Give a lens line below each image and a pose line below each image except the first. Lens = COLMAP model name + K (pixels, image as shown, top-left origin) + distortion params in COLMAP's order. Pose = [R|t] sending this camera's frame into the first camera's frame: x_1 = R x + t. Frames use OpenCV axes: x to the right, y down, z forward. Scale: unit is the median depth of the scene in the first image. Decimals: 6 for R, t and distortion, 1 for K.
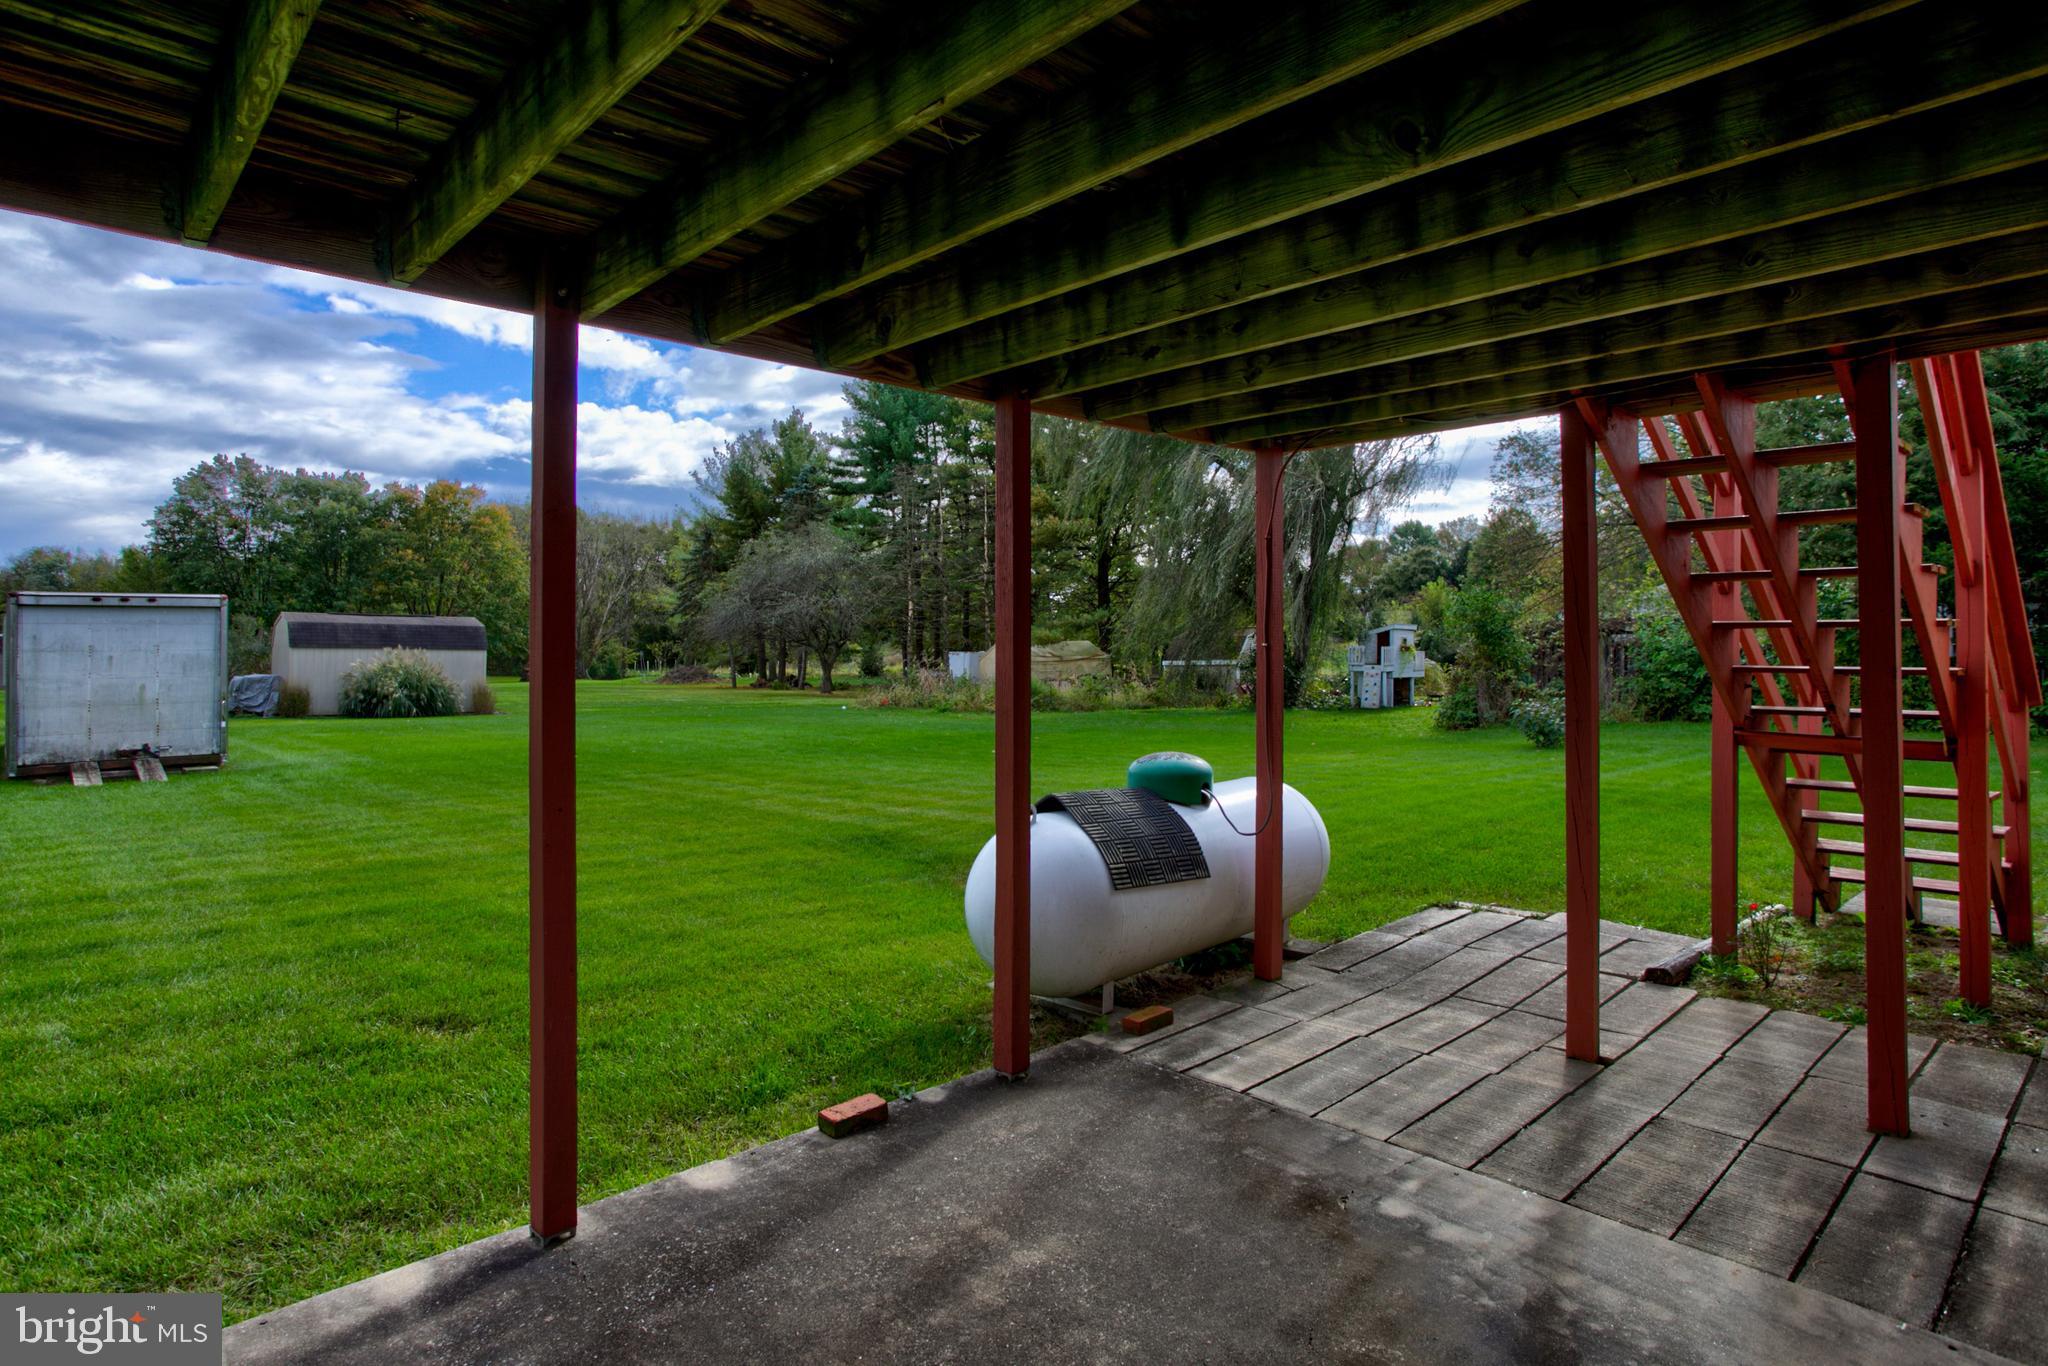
lens RADIAL K [[1101.9, 0, 984.2], [0, 1101.9, 622.0], [0, 0, 1]] dist [-0.019352, 0.010111]
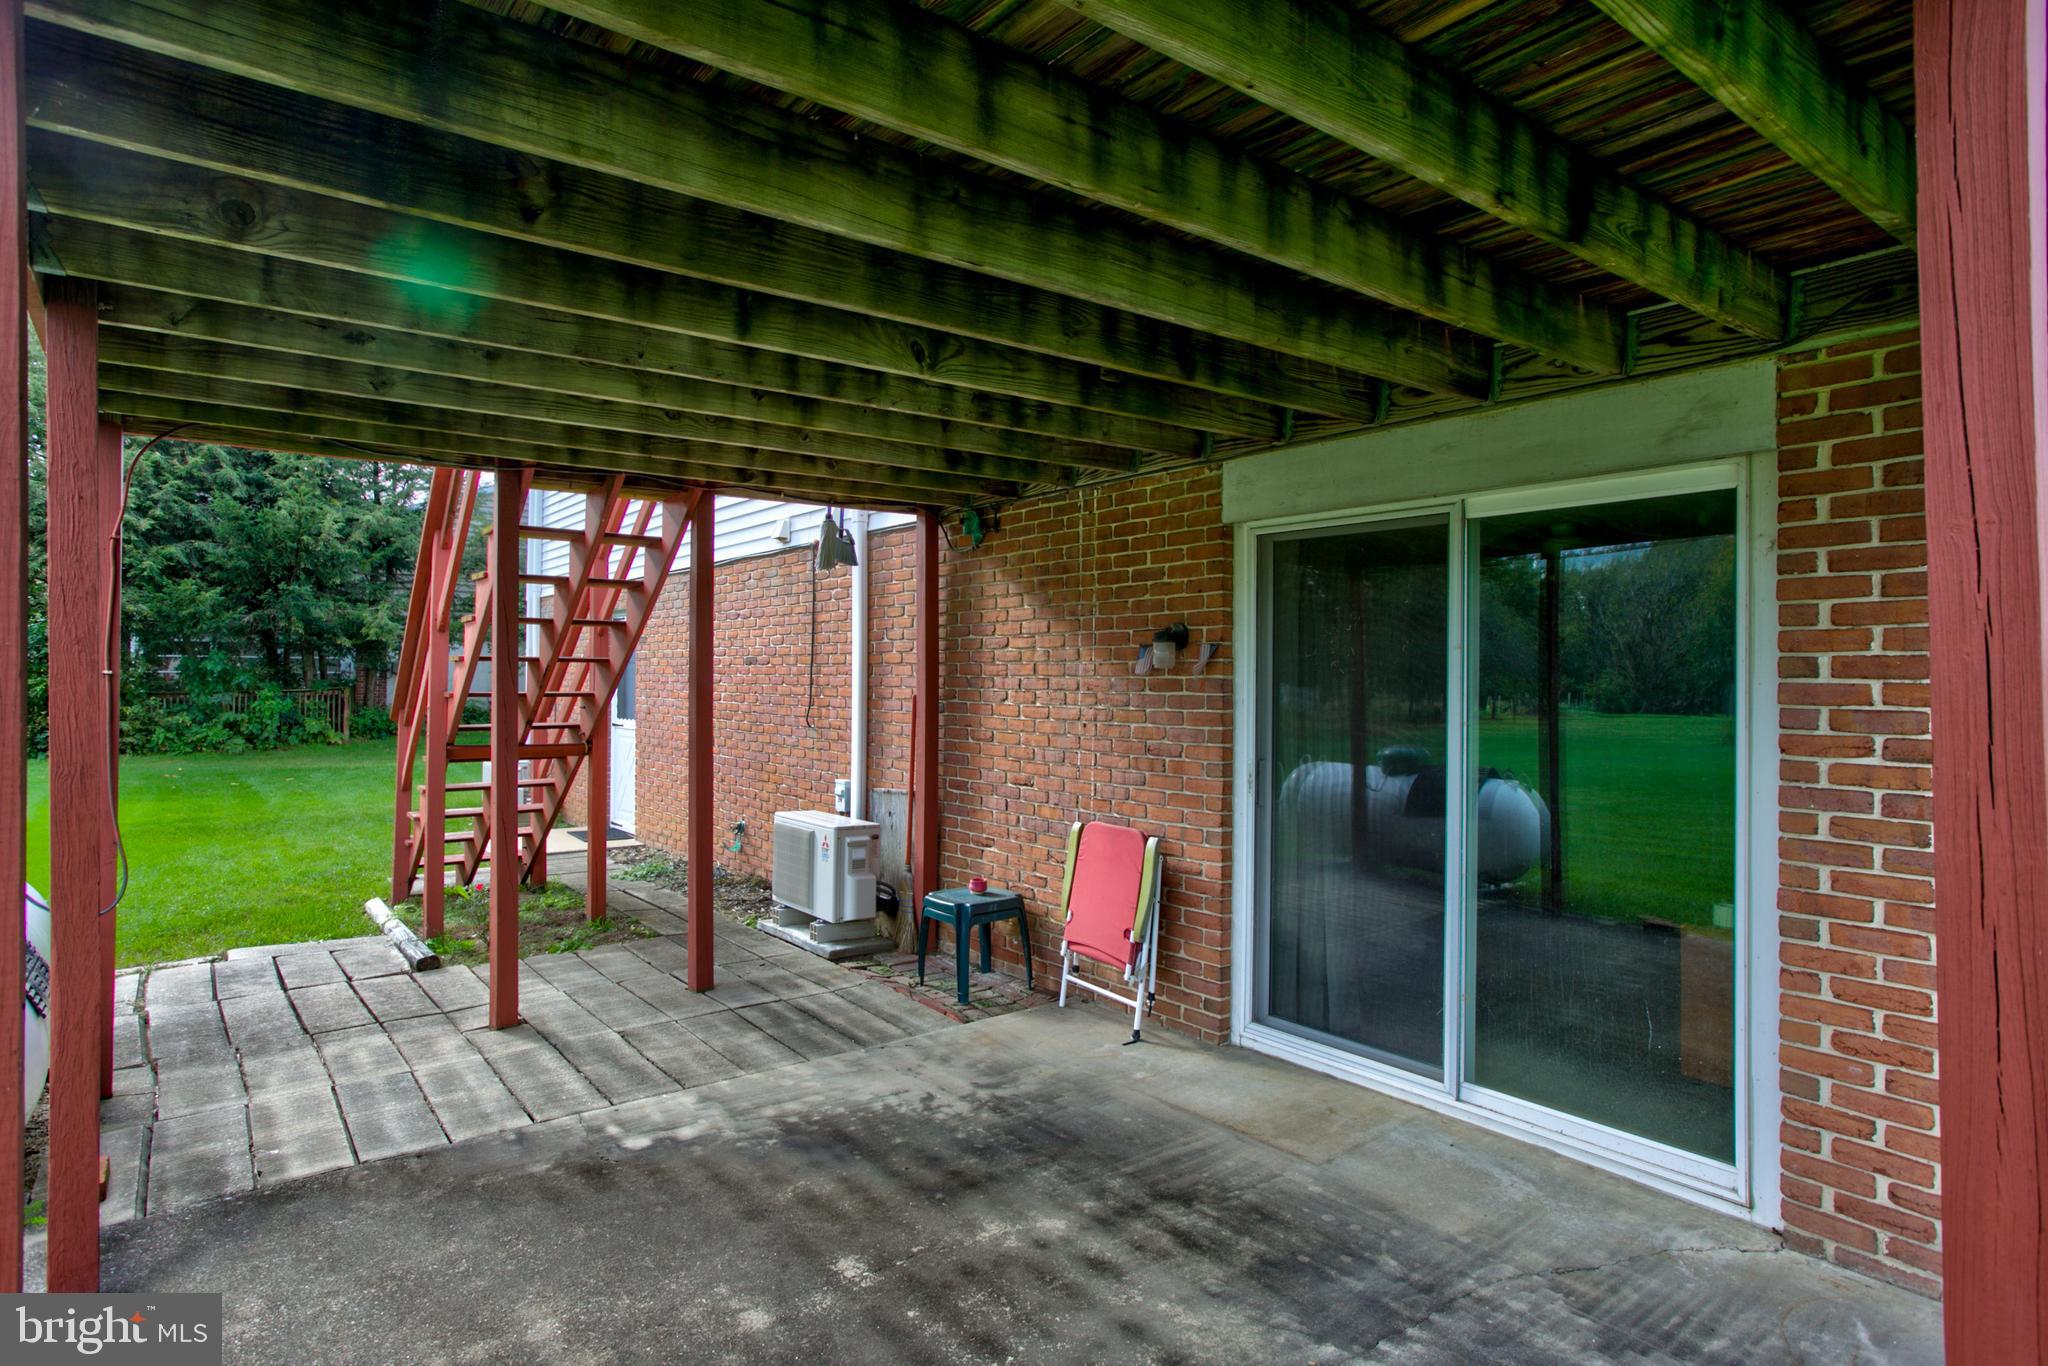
lens RADIAL K [[1101.9, 0, 1038.9], [0, 1101.9, 666.8], [0, 0, 1]] dist [-0.019352, 0.010111]
pose [[0.067595, 0.015391, 0.997594, -0.657169], [-0.028611, 0.999500, -0.013482, 0.018991], [-0.997303, -0.027631, 0.068002, 0.414796]]
